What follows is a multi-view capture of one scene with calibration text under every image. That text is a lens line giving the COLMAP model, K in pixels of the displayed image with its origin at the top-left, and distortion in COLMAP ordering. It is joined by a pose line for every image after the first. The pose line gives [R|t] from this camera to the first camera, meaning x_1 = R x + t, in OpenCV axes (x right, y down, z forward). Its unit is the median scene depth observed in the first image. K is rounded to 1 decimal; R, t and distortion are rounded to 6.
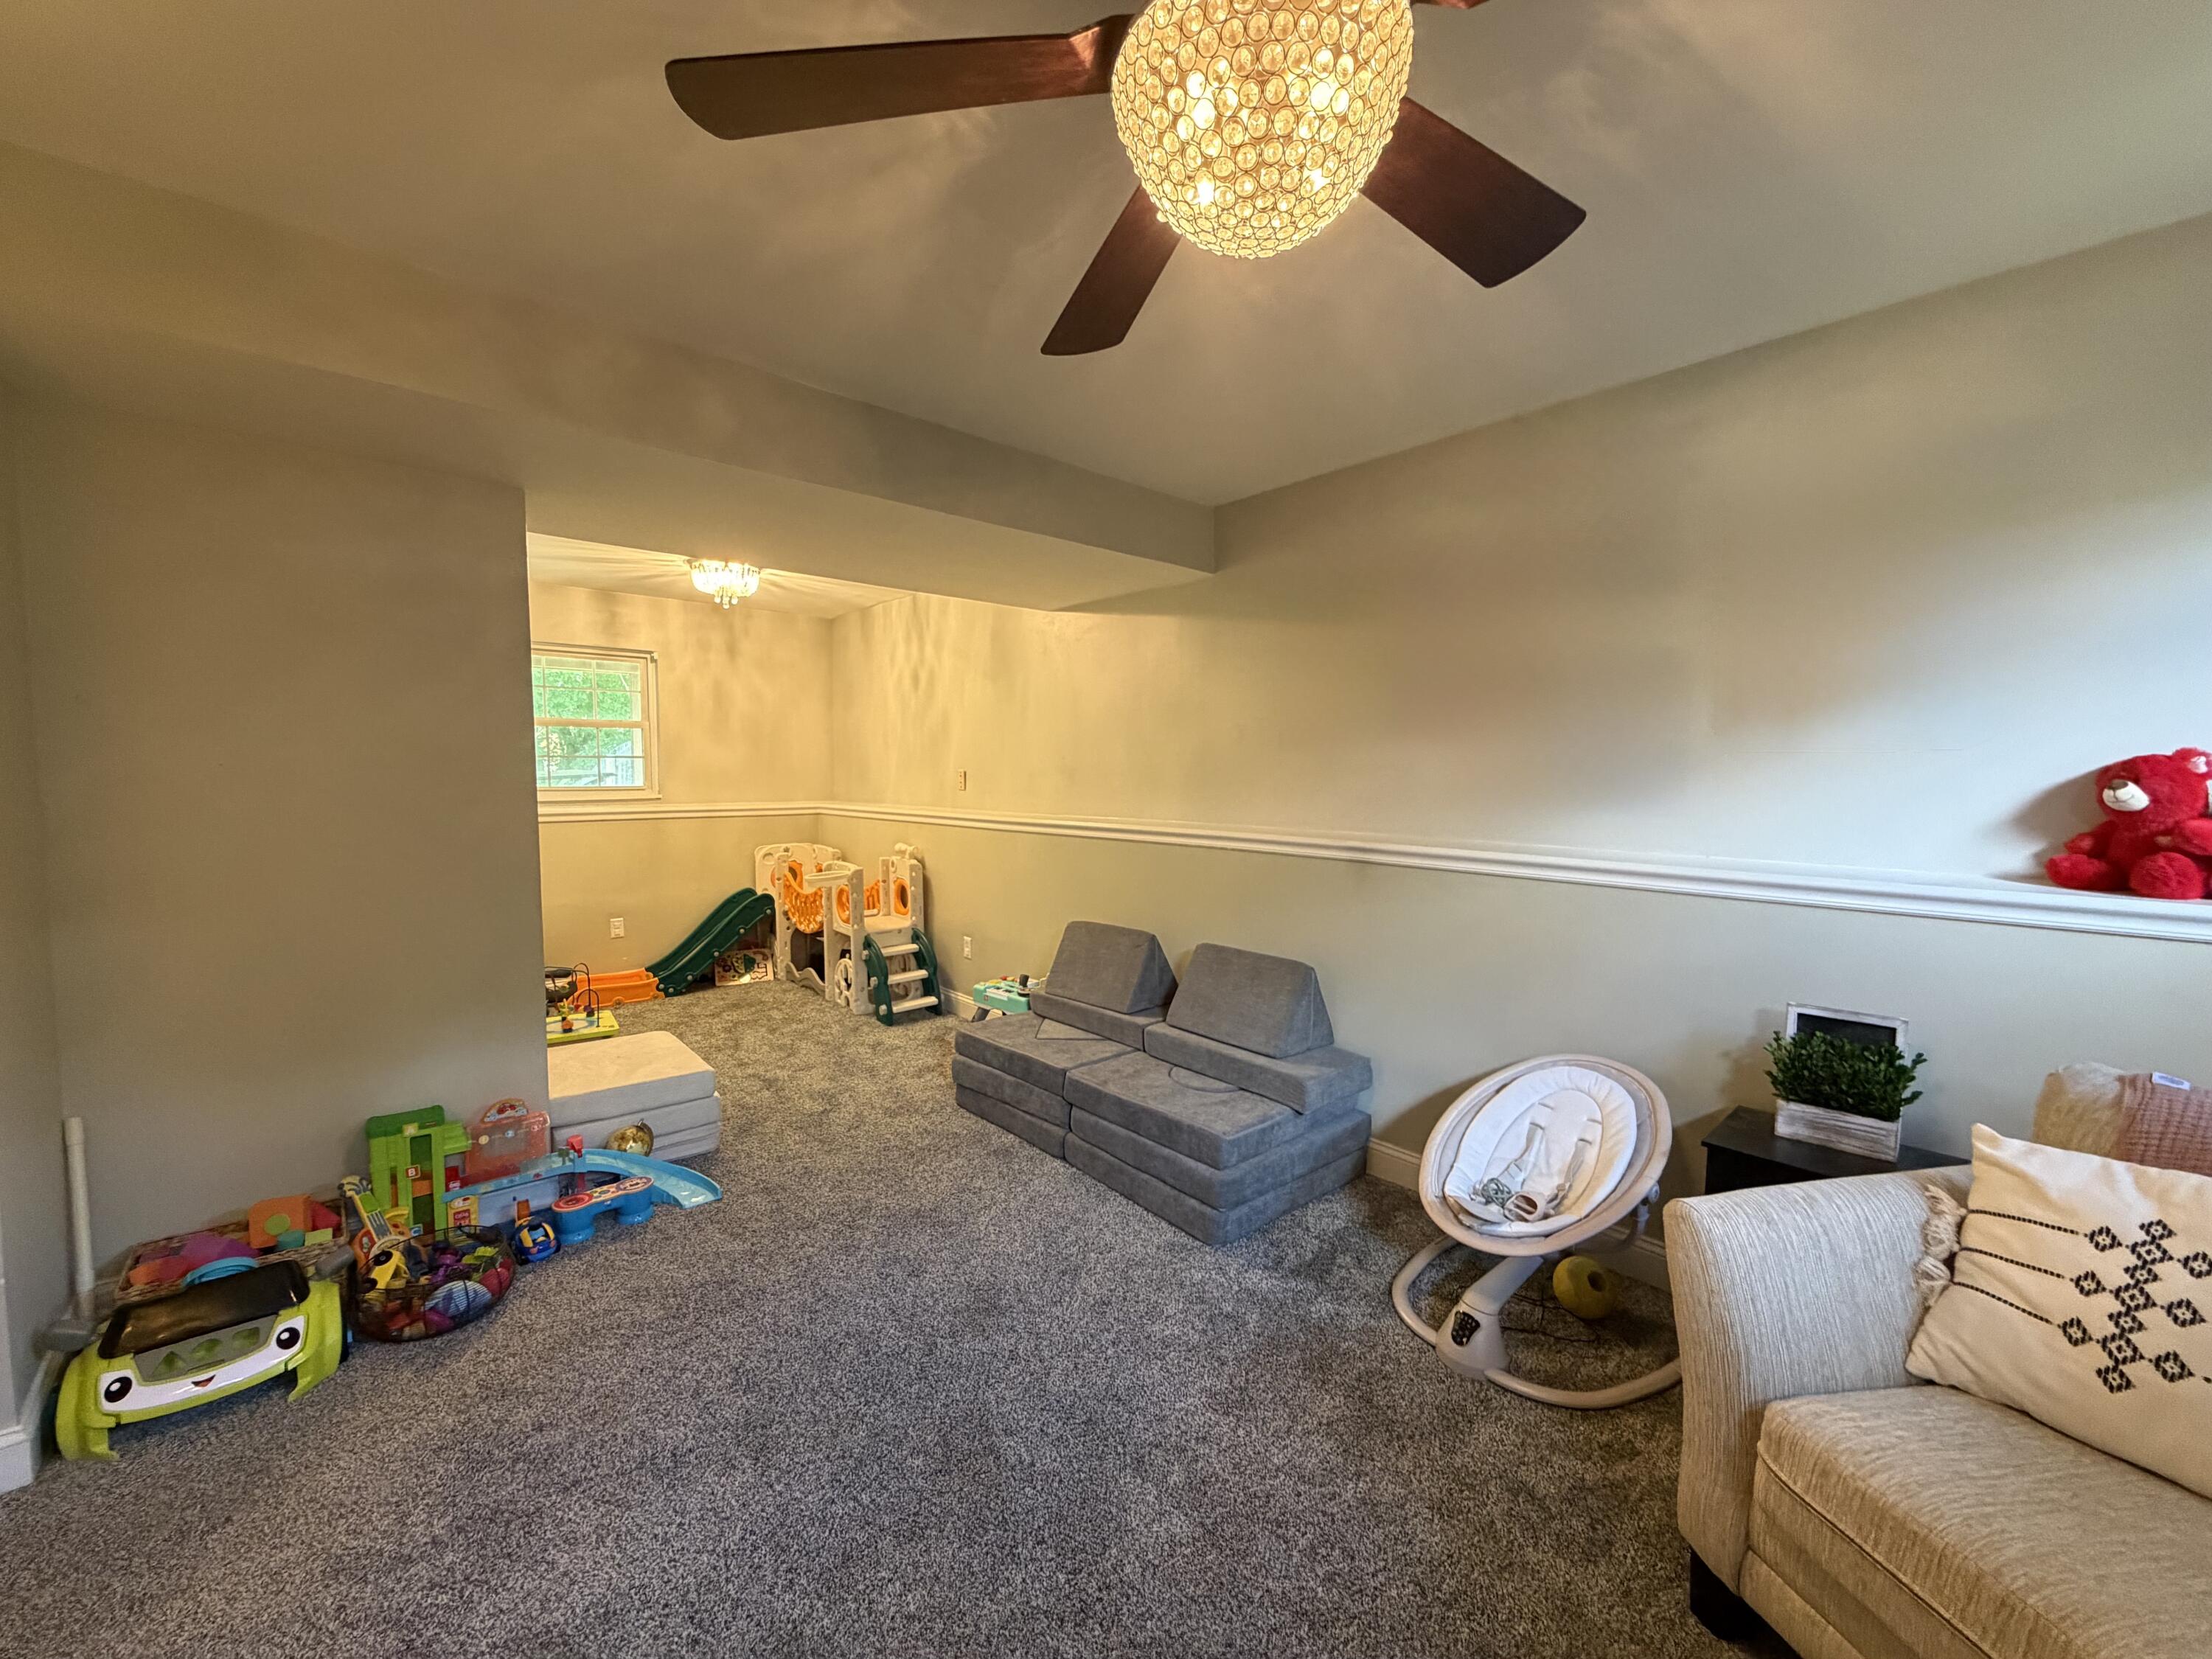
lens RADIAL K [[878.8, 0, 1102.6], [0, 878.8, 826.0], [0, 0, 1]] dist [-0.002561, 0.000898]
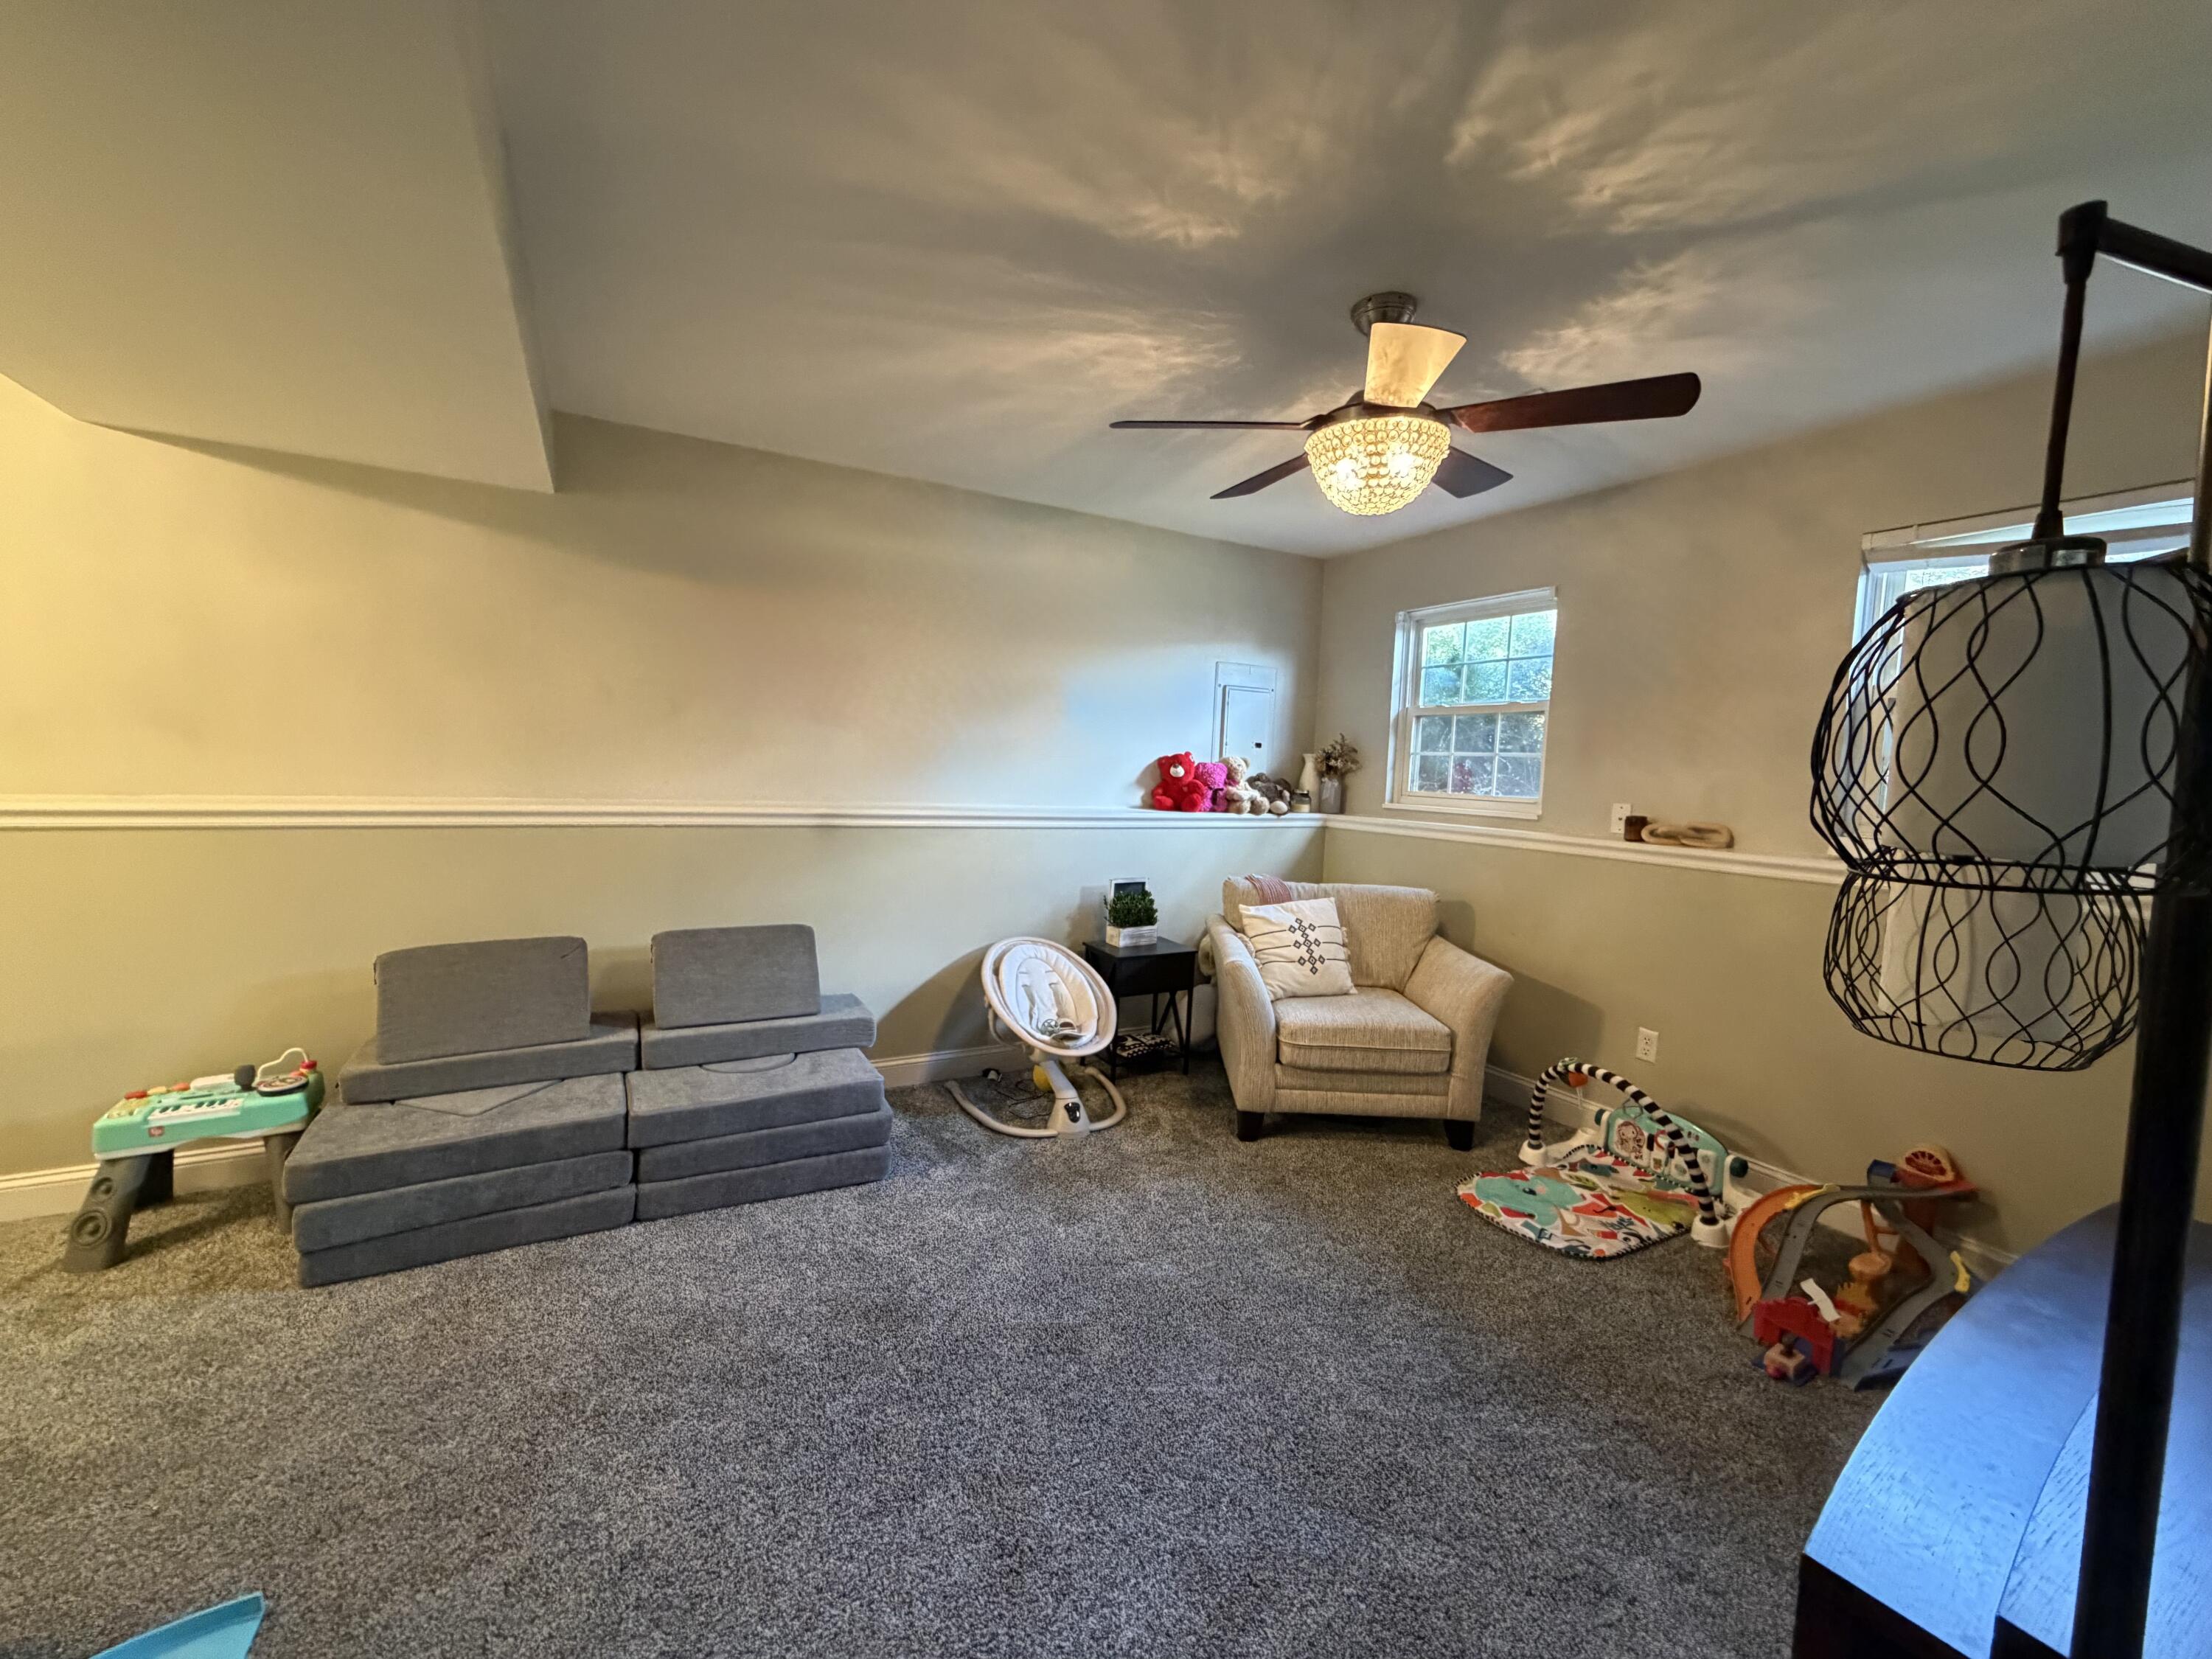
lens RADIAL K [[878.8, 0, 1101.4], [0, 878.8, 826.2], [0, 0, 1]] dist [-0.002561, 0.000898]
pose [[0.209387, -0.067038, 0.975532, -0.877022], [0.021605, 0.997721, 0.063925, -0.028720], [-0.977594, 0.007691, 0.210358, 0.505251]]
